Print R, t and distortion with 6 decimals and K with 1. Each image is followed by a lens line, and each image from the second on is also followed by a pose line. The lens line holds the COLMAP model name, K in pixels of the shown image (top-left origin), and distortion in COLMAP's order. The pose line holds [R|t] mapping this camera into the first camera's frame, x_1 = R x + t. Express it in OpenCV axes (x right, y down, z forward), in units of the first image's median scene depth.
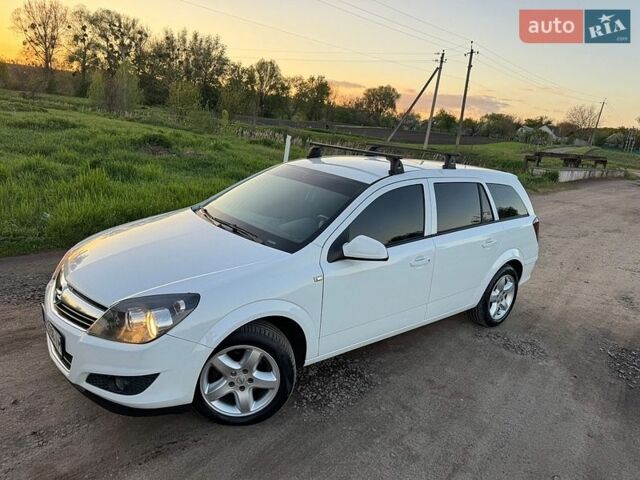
lens RADIAL K [[444.3, 0, 320.0], [0, 444.3, 240.0], [0, 0, 1]] dist [0.025919, -0.031251]
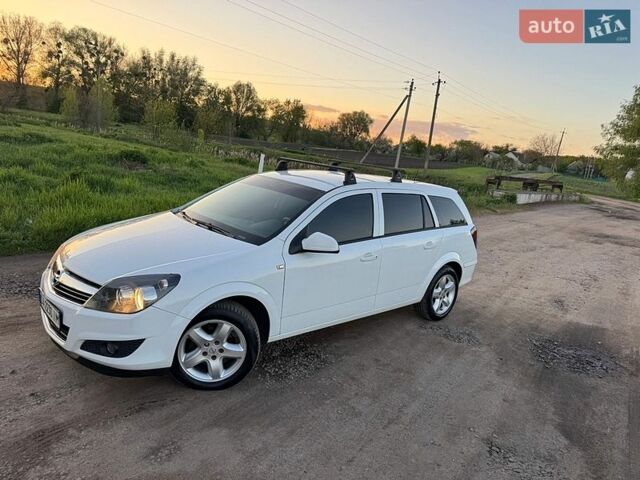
lens RADIAL K [[440.5, 0, 320.0], [0, 440.5, 240.0], [0, 0, 1]] dist [0.035504, -0.040616]
pose [[0.998231, 0.011581, 0.058324, 0.026210], [-0.008912, 0.998910, -0.045814, 0.053793], [-0.058791, 0.045213, 0.997246, -0.153805]]
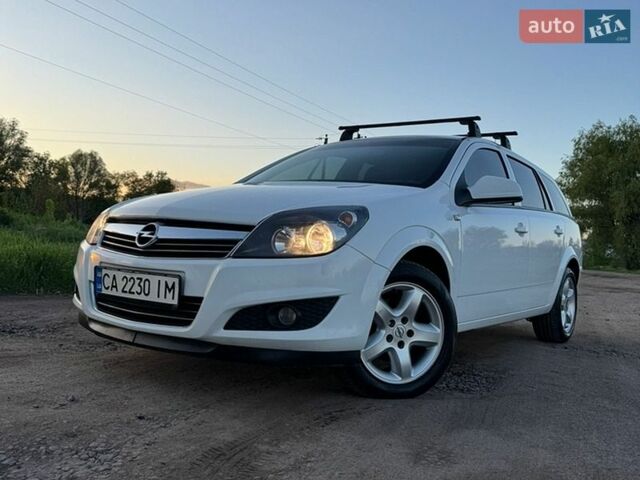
lens RADIAL K [[587.6, 0, 320.0], [0, 587.6, 240.0], [0, 0, 1]] dist [0.129130, -0.284908]
pose [[0.965720, -0.027879, 0.258084, -0.426107], [0.088169, 0.970339, -0.225096, 0.281507], [-0.244154, 0.240134, 0.939534, 0.024806]]
